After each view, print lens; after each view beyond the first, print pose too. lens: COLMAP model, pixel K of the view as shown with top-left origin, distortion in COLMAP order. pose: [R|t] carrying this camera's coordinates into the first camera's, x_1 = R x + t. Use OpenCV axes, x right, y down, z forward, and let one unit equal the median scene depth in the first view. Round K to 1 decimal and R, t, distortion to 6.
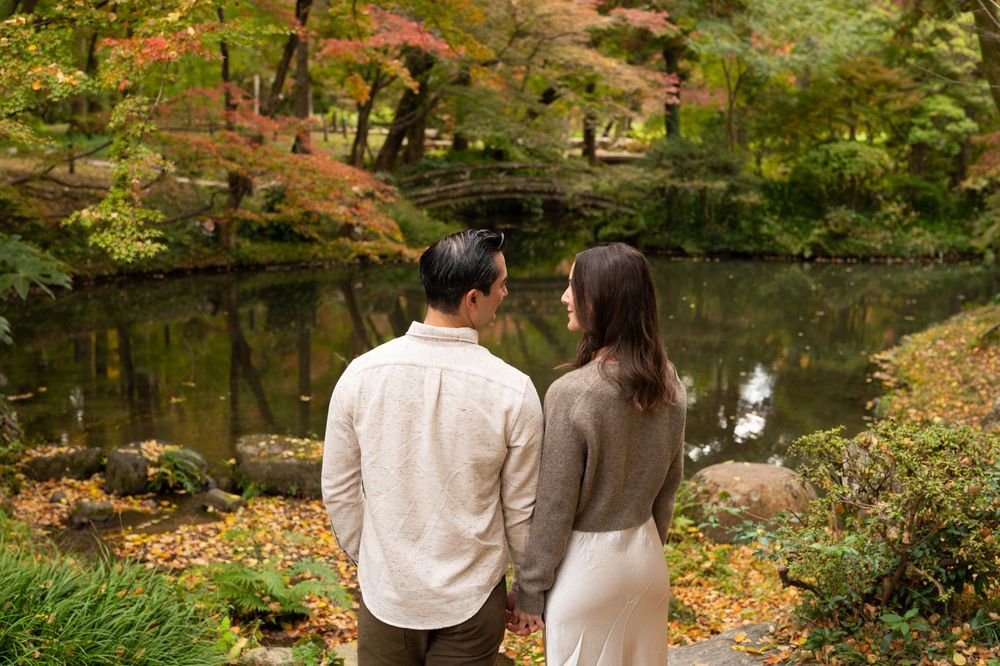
lens RADIAL K [[1384.4, 0, 501.8], [0, 1384.4, 335.3], [0, 0, 1]] dist [-0.006709, 0.000000]
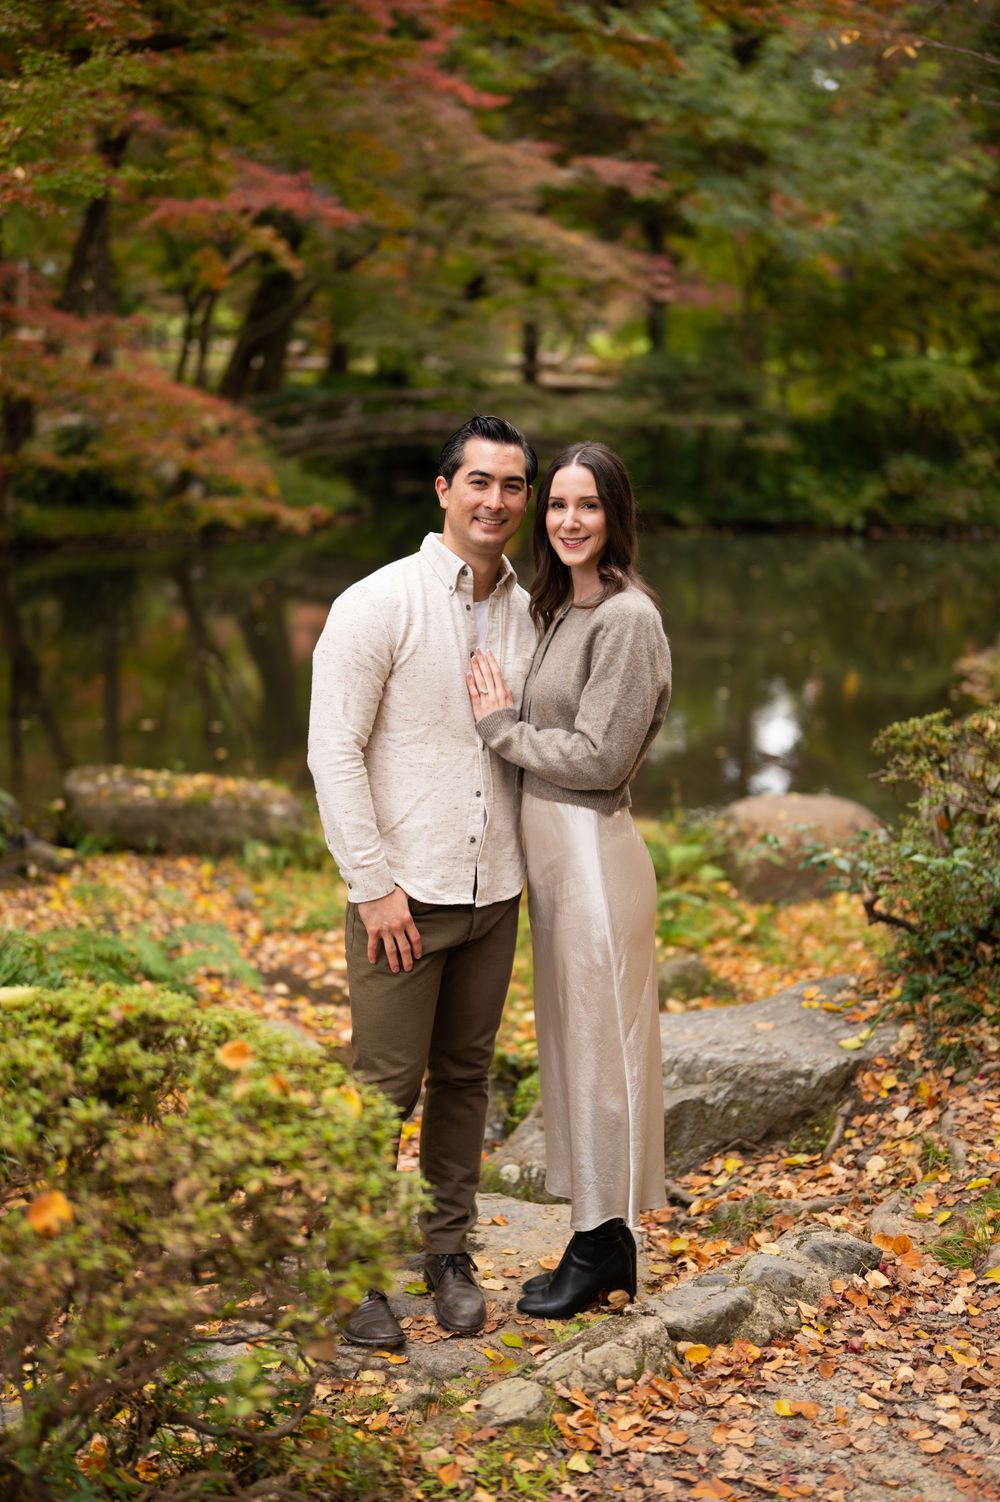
lens RADIAL K [[2079.4, 0, 501.0], [0, 2079.4, 763.6], [0, 0, 1]] dist [-0.006709, 0.000000]
pose [[0.998582, -0.009105, 0.052452, -0.010831], [0.006480, 0.998728, 0.050011, 0.007709], [-0.052840, -0.049601, 0.997370, -0.021332]]
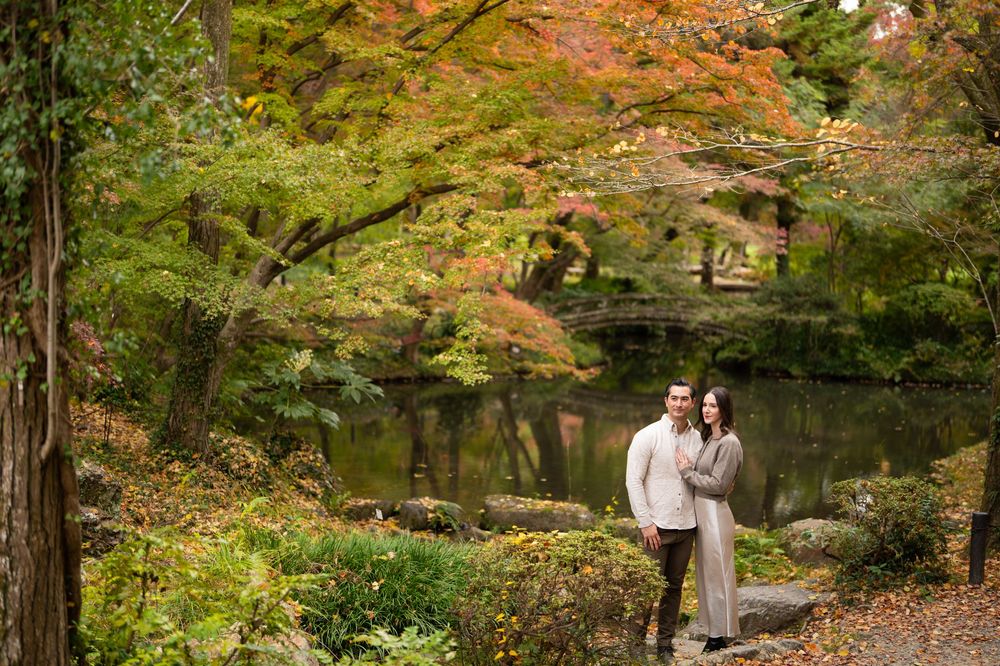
lens RADIAL K [[1384.4, 0, 494.4], [0, 1384.4, 349.9], [0, 0, 1]] dist [-0.006709, 0.000000]
pose [[0.996155, 0.022783, -0.084598, -0.021943], [-0.028584, 0.997275, -0.068004, 0.006707], [0.082818, 0.070161, 0.994092, -0.212343]]
